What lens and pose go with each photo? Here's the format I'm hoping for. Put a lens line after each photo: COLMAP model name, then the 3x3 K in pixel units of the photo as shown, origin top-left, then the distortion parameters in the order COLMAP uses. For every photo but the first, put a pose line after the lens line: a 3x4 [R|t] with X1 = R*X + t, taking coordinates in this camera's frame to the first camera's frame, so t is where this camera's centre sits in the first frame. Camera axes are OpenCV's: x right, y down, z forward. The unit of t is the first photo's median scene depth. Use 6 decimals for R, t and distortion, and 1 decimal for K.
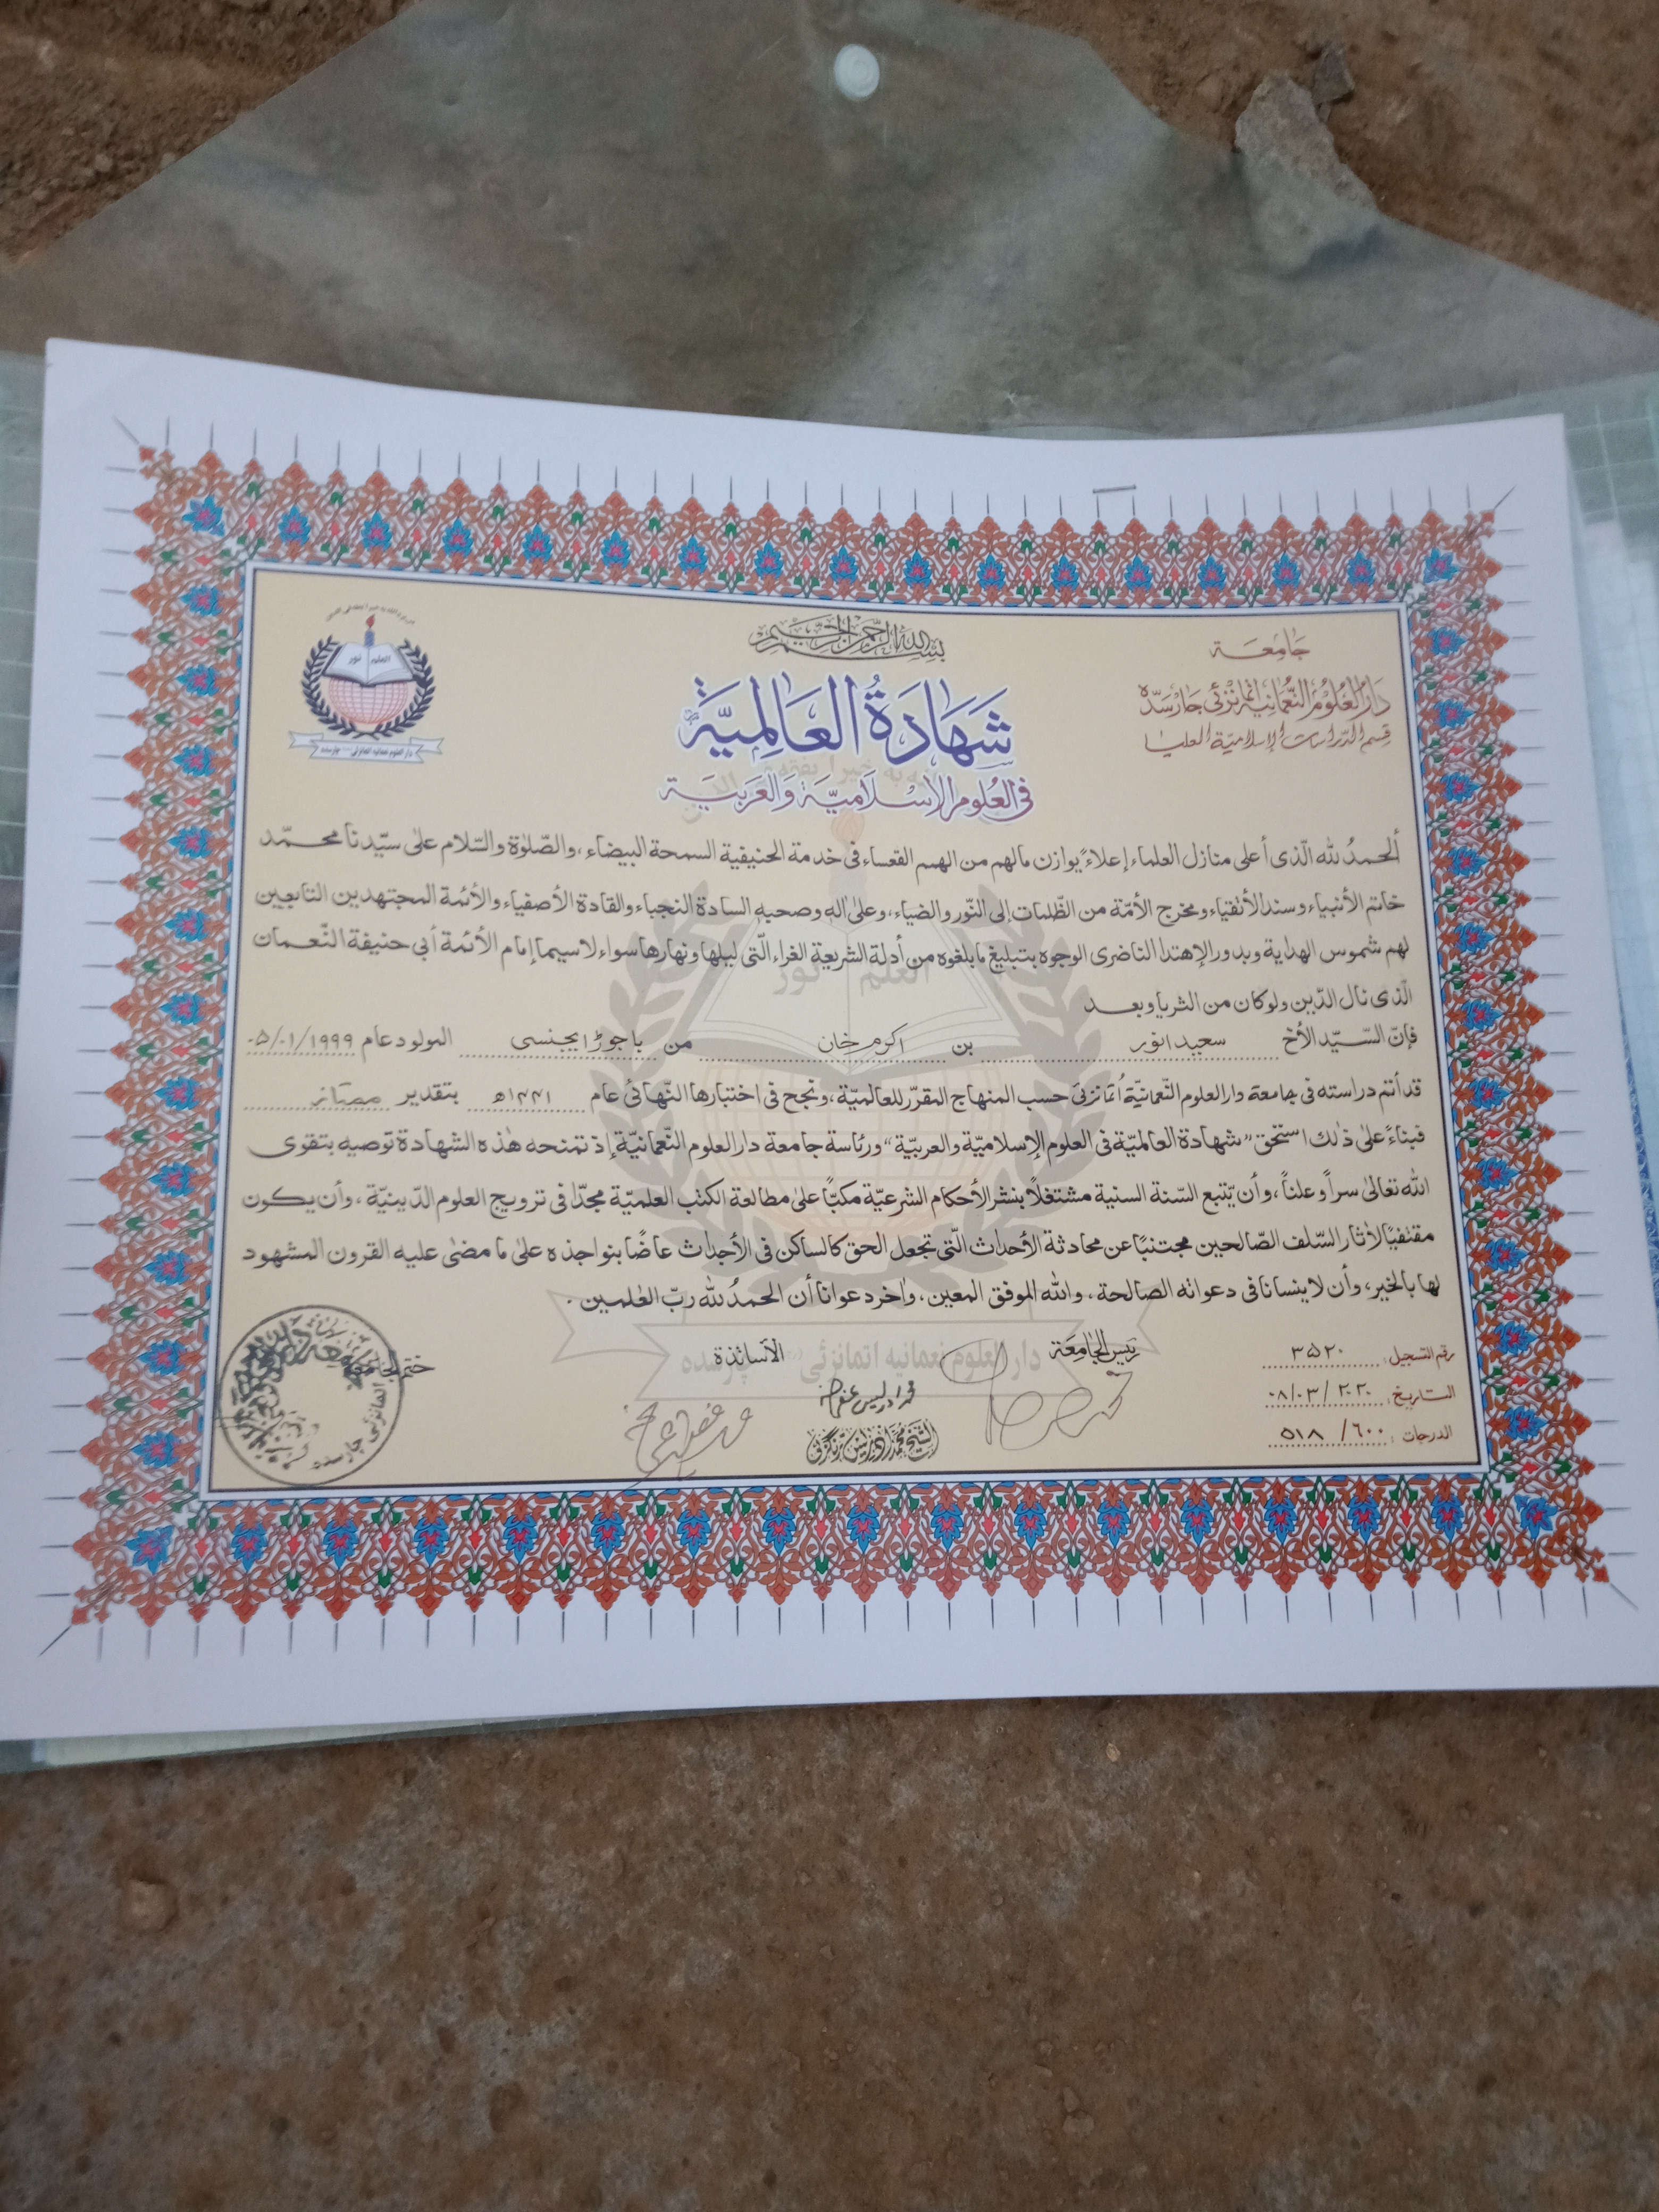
lens RADIAL K [[1986.9, 0, 817.7], [0, 1986.9, 1106.3], [0, 0, 1]] dist [0.169333, -0.812506]
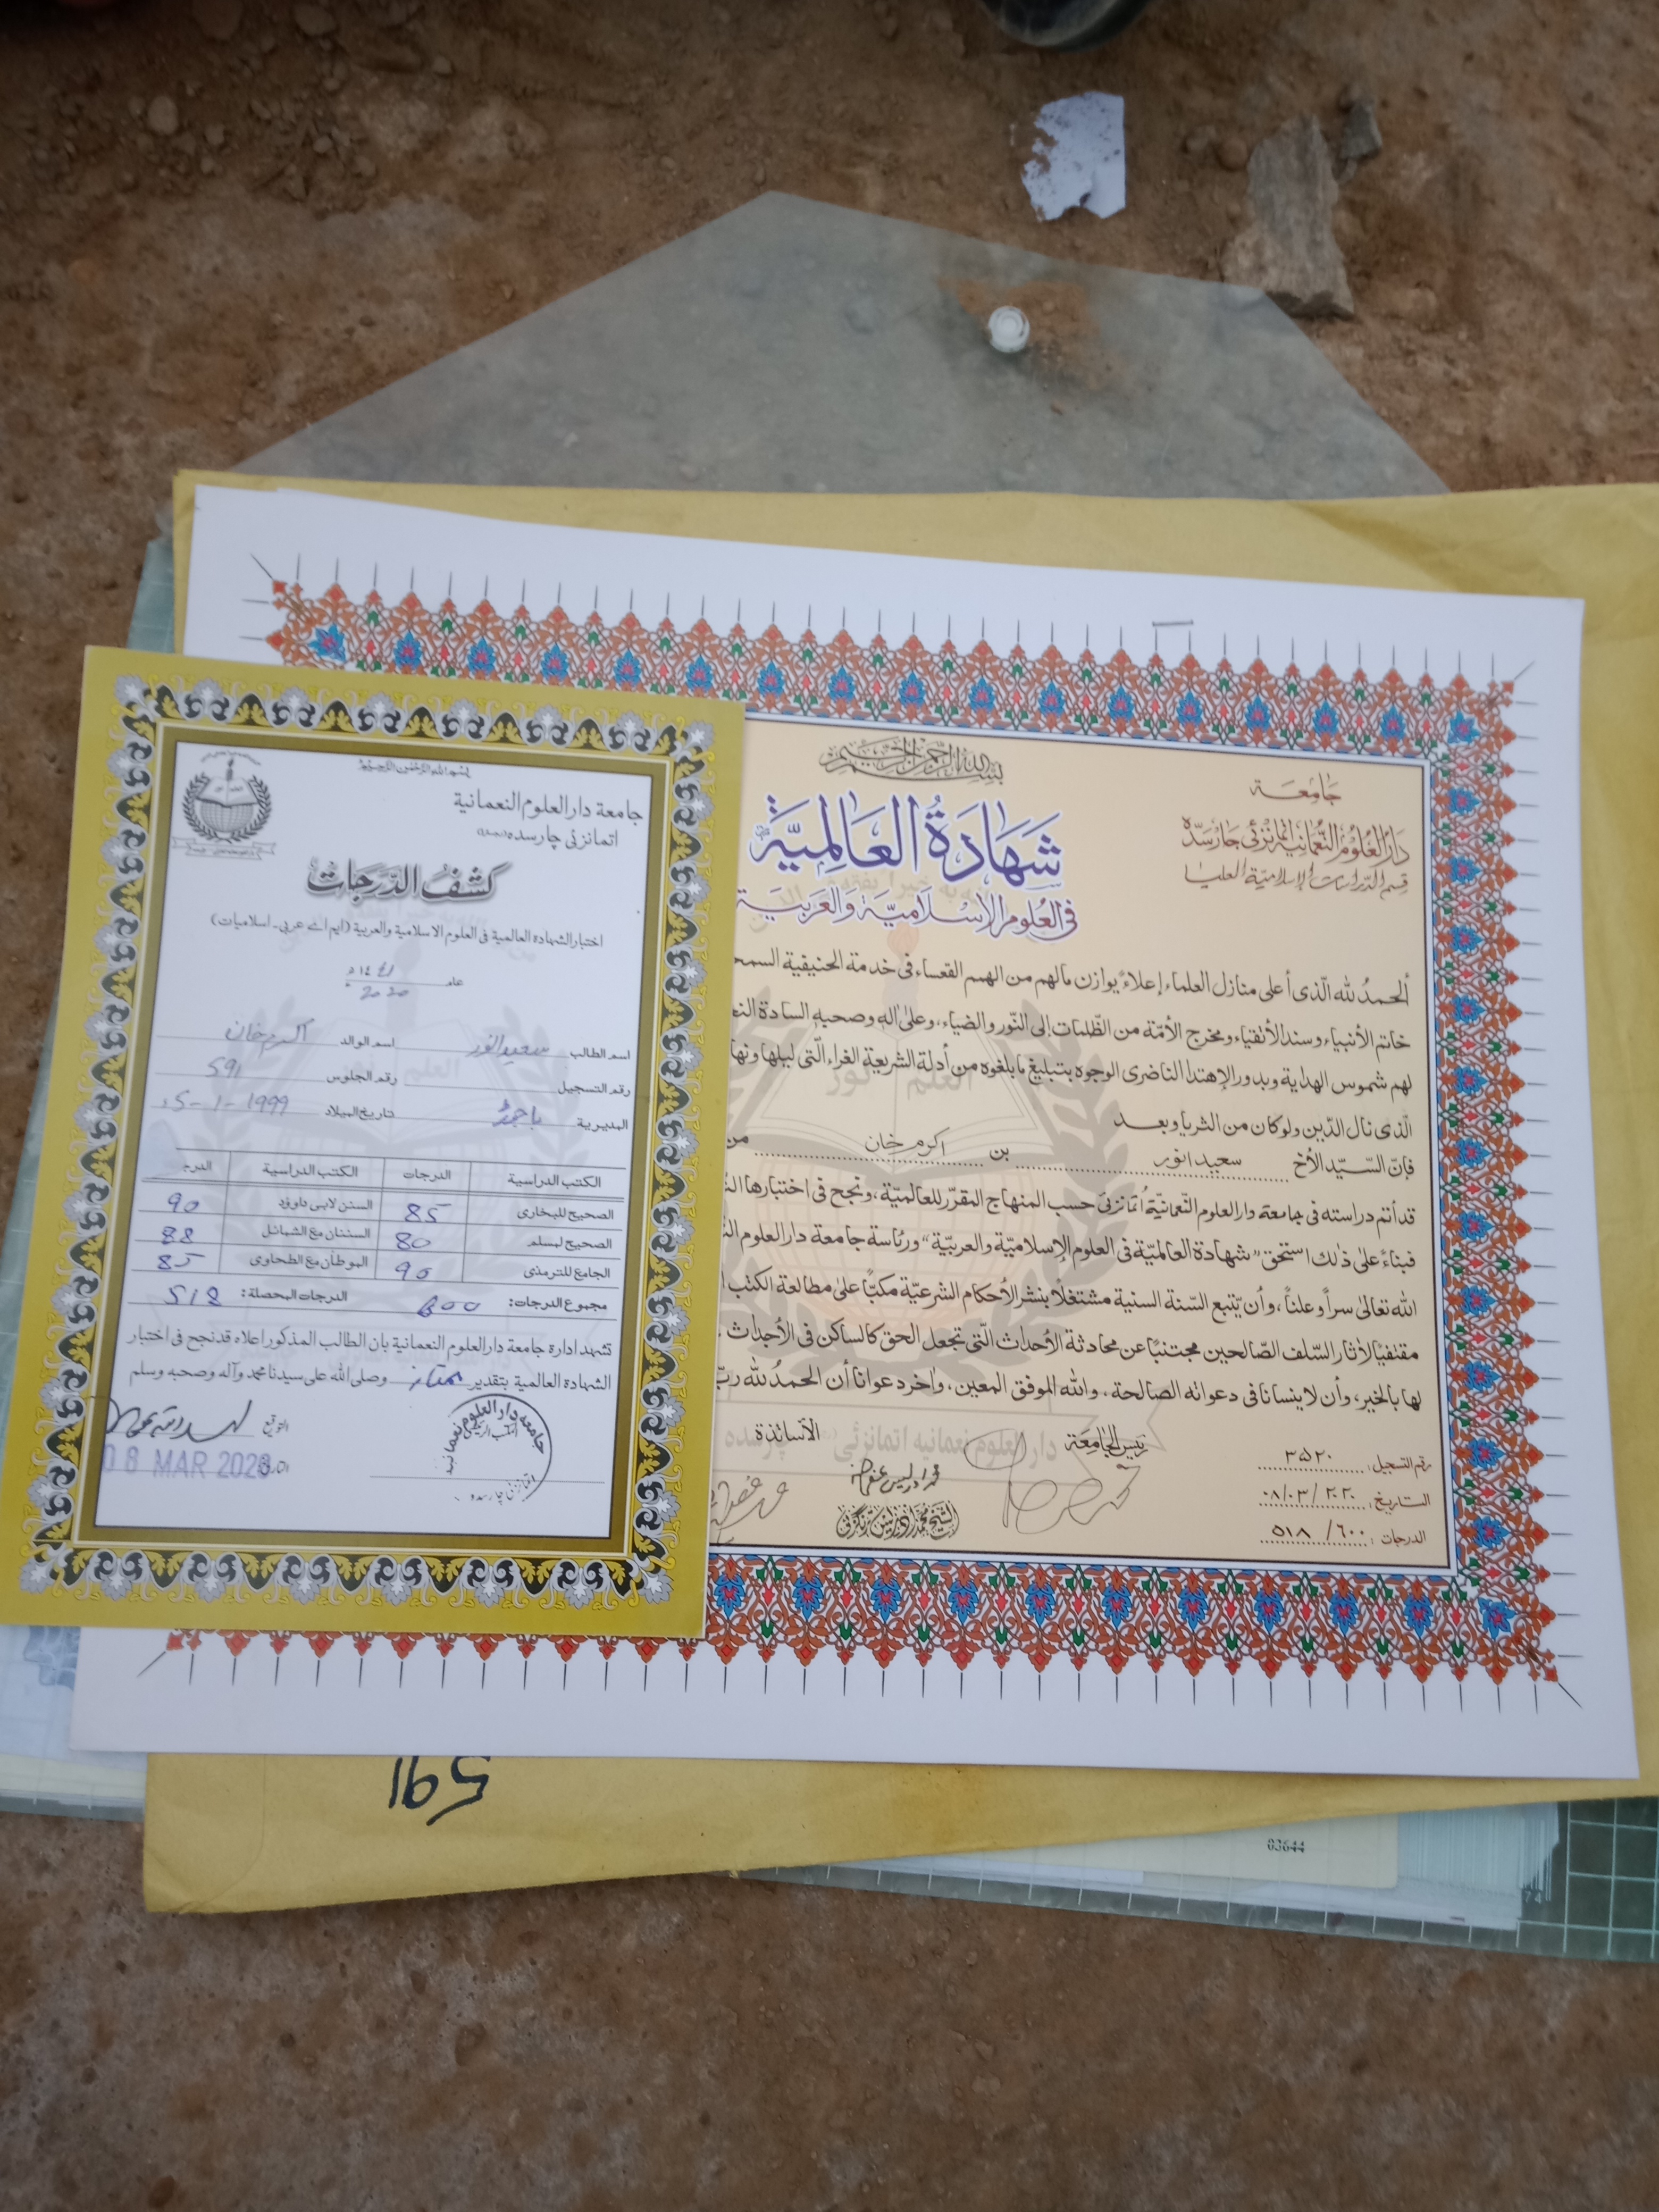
lens RADIAL K [[2502.6, 0, 831.9], [0, 2502.6, 1004.0], [0, 0, 1]] dist [0.275180, -1.258658]
pose [[0.998588, 0.044022, -0.029737, 0.019794], [-0.045354, 0.997924, -0.045723, -0.045290], [0.027662, 0.047007, 0.998511, -0.372132]]
